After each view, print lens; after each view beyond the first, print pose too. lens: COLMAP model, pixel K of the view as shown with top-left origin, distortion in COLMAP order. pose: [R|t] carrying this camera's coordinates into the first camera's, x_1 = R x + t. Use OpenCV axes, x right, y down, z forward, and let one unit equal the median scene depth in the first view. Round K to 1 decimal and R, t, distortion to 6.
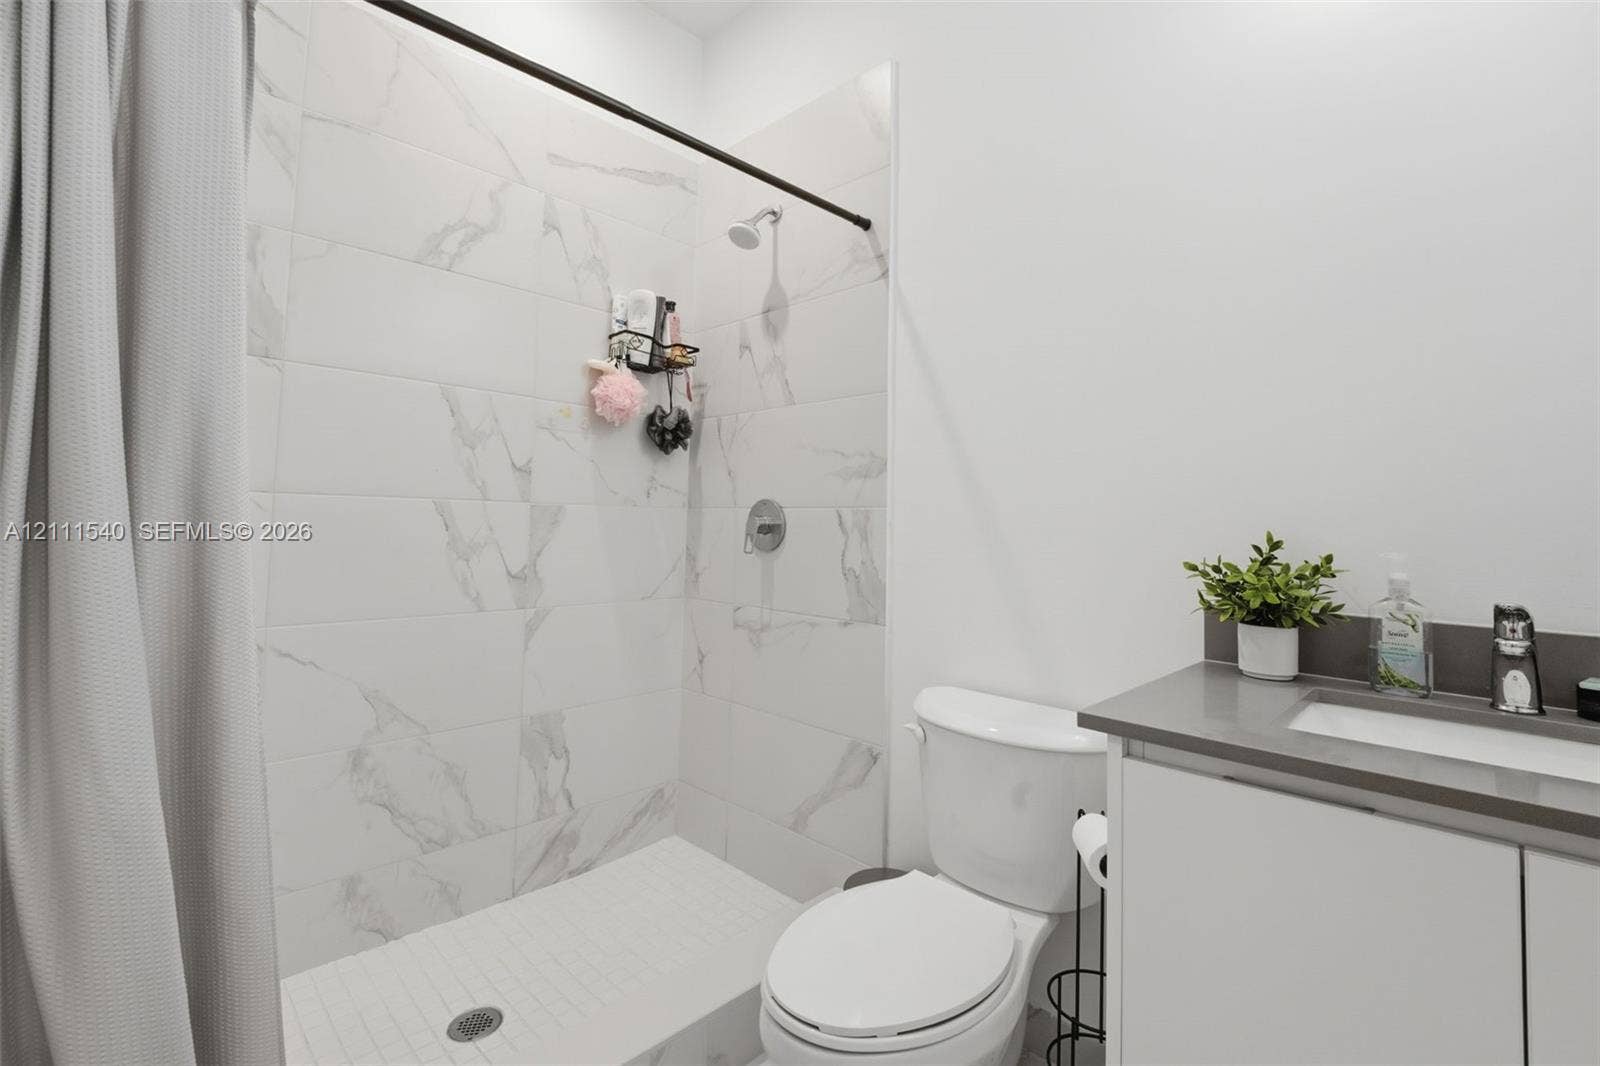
lens RADIAL K [[712.7, 0, 799.4], [0, 712.7, 518.9], [0, 0, 1]] dist [0.003365, -0.009185]
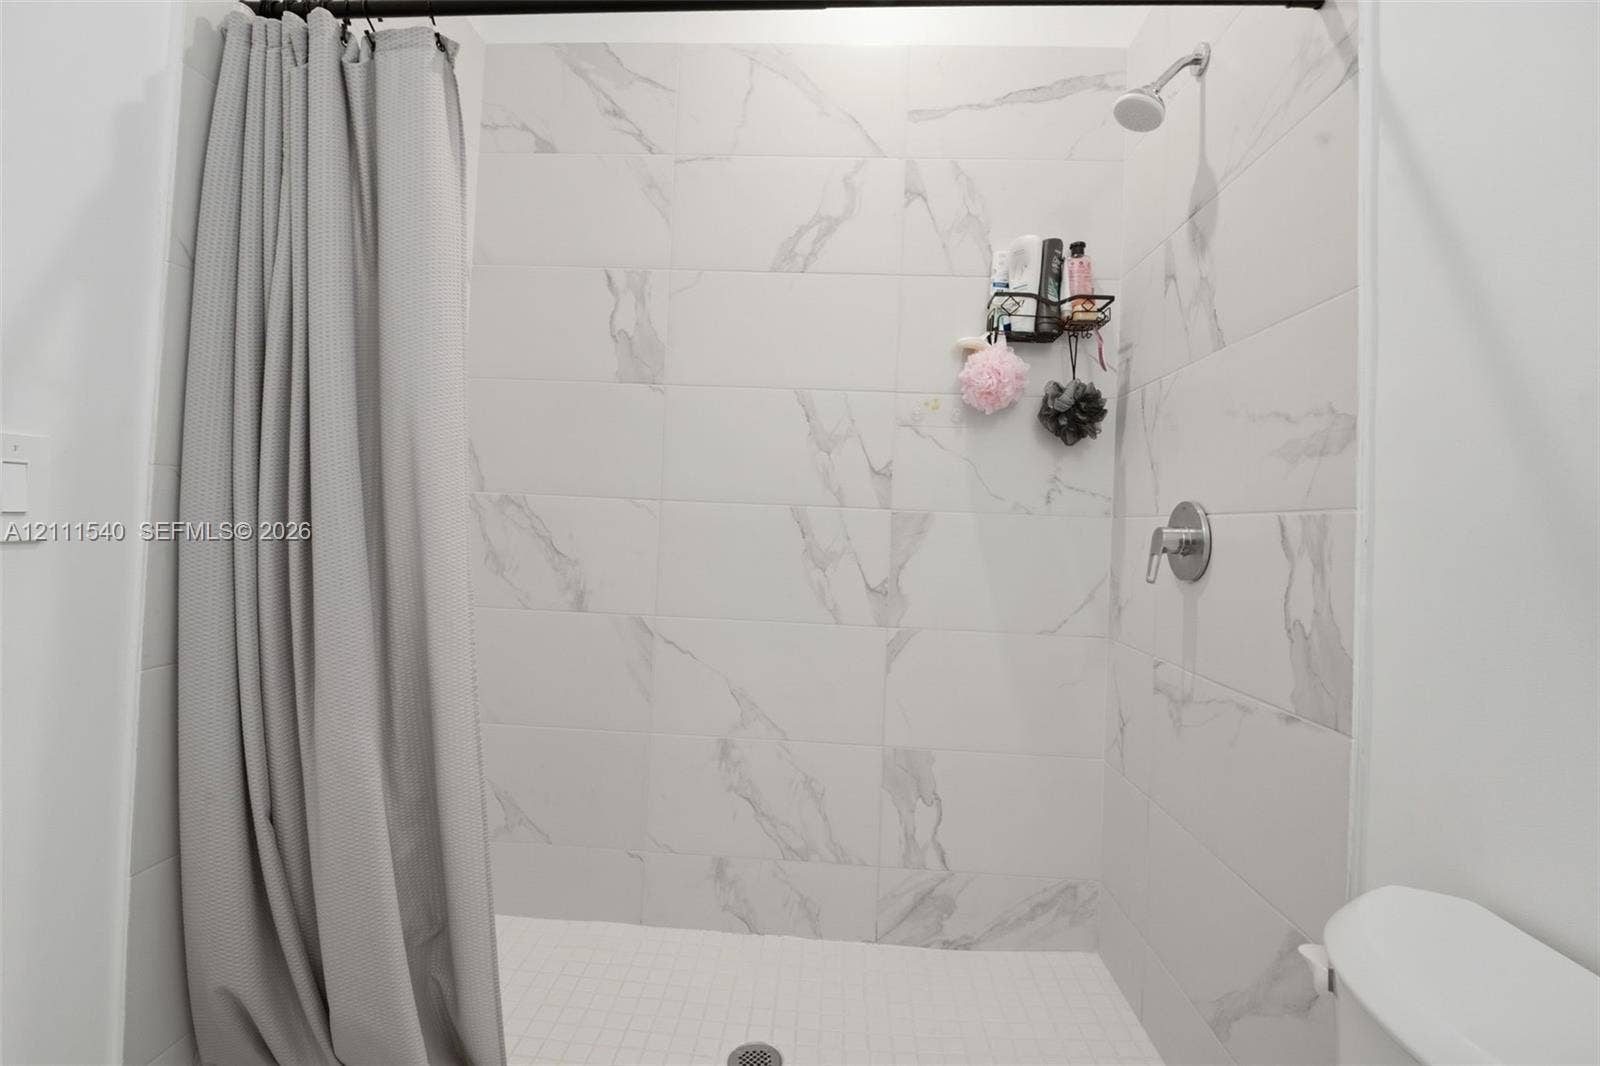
lens RADIAL K [[712.7, 0, 803.0], [0, 712.7, 527.5], [0, 0, 1]] dist [0.003365, -0.009185]
pose [[0.657486, 0.009277, -0.753409, 0.220996], [-0.020905, 0.999764, -0.005932, 0.007493], [0.753176, 0.019650, 0.657525, 0.321062]]
